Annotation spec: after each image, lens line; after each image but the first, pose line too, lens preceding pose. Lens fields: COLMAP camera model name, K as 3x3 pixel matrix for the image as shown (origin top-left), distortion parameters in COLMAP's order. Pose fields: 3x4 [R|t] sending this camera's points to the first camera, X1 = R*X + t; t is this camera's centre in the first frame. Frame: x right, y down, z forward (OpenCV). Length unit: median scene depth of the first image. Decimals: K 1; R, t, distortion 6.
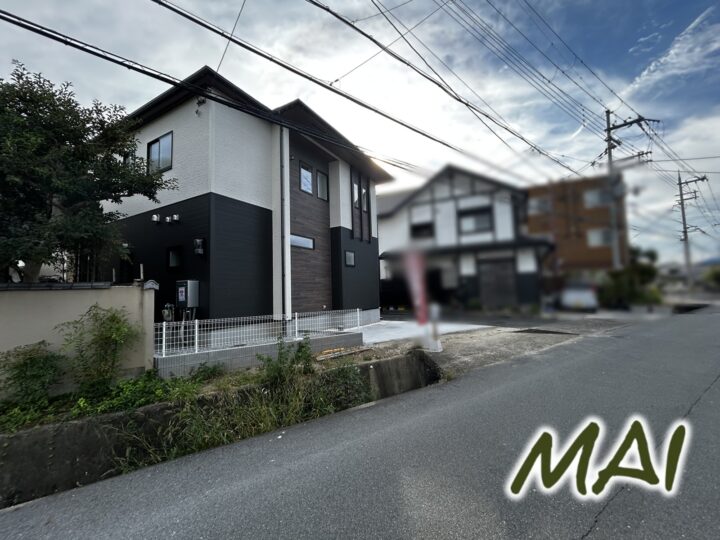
lens RADIAL K [[304.3, 0, 359.5], [0, 304.3, 272.9], [0, 0, 1]] dist [0.002657, 0.001493]
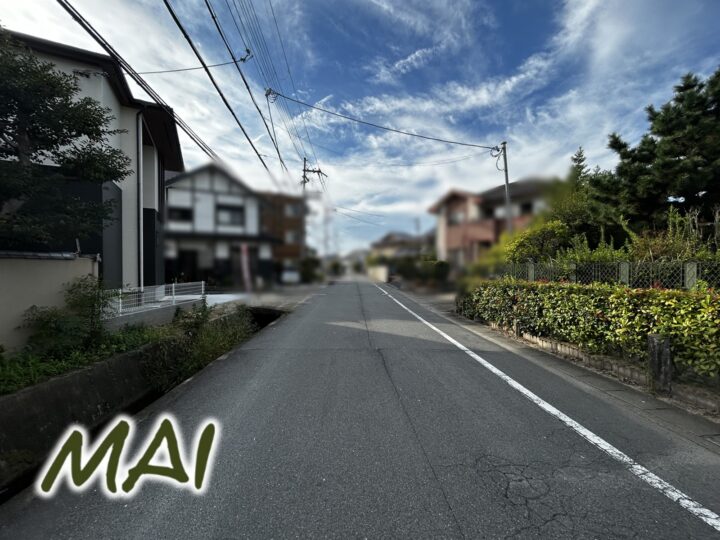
lens RADIAL K [[304.3, 0, 360.4], [0, 304.3, 270.3], [0, 0, 1]] dist [0.002657, 0.001493]
pose [[0.546570, 0.023640, 0.837080, -0.358035], [-0.063508, 0.997893, 0.013286, 0.004438], [-0.835002, -0.060423, 0.546920, -0.138928]]
